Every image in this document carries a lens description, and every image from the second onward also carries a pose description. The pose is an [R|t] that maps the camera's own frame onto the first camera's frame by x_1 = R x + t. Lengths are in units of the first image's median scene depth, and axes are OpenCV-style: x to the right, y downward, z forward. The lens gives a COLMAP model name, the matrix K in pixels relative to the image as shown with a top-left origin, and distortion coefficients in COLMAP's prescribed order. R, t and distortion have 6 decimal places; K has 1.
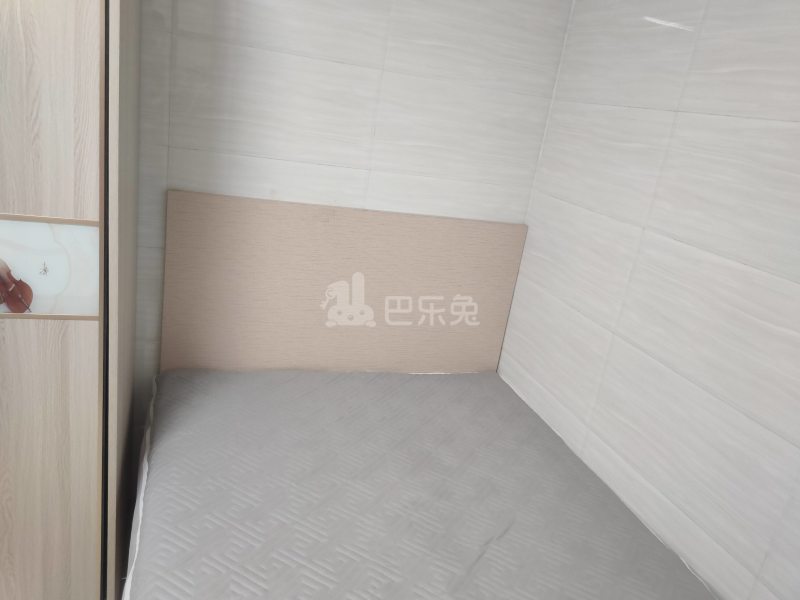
lens RADIAL K [[641.6, 0, 400.0], [0, 641.6, 300.0], [0, 0, 1]] dist [0.066368, -0.045569]
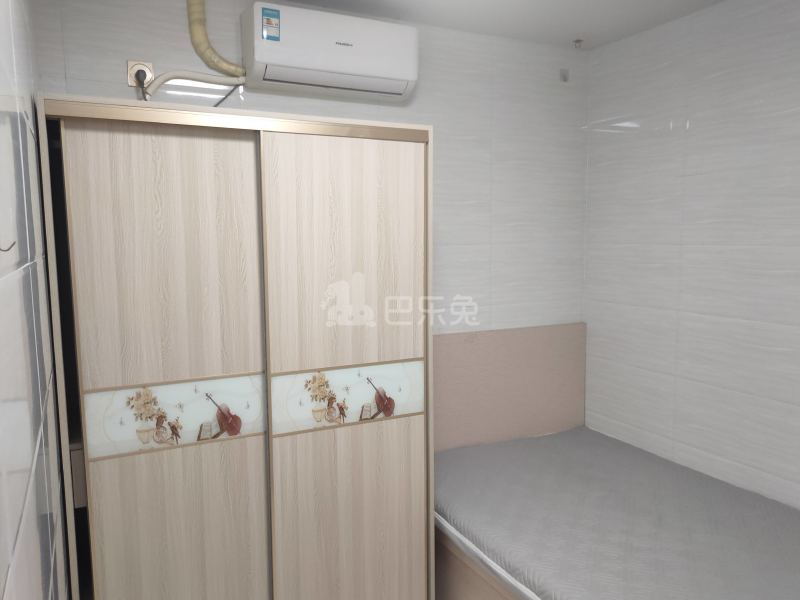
lens RADIAL K [[641.6, 0, 400.0], [0, 641.6, 300.0], [0, 0, 1]] dist [0.066368, -0.045569]
pose [[0.976155, -0.169390, 0.135754, -0.598952], [0.191975, 0.965558, -0.175621, 0.022475], [-0.101330, 0.197495, 0.975053, -0.633168]]
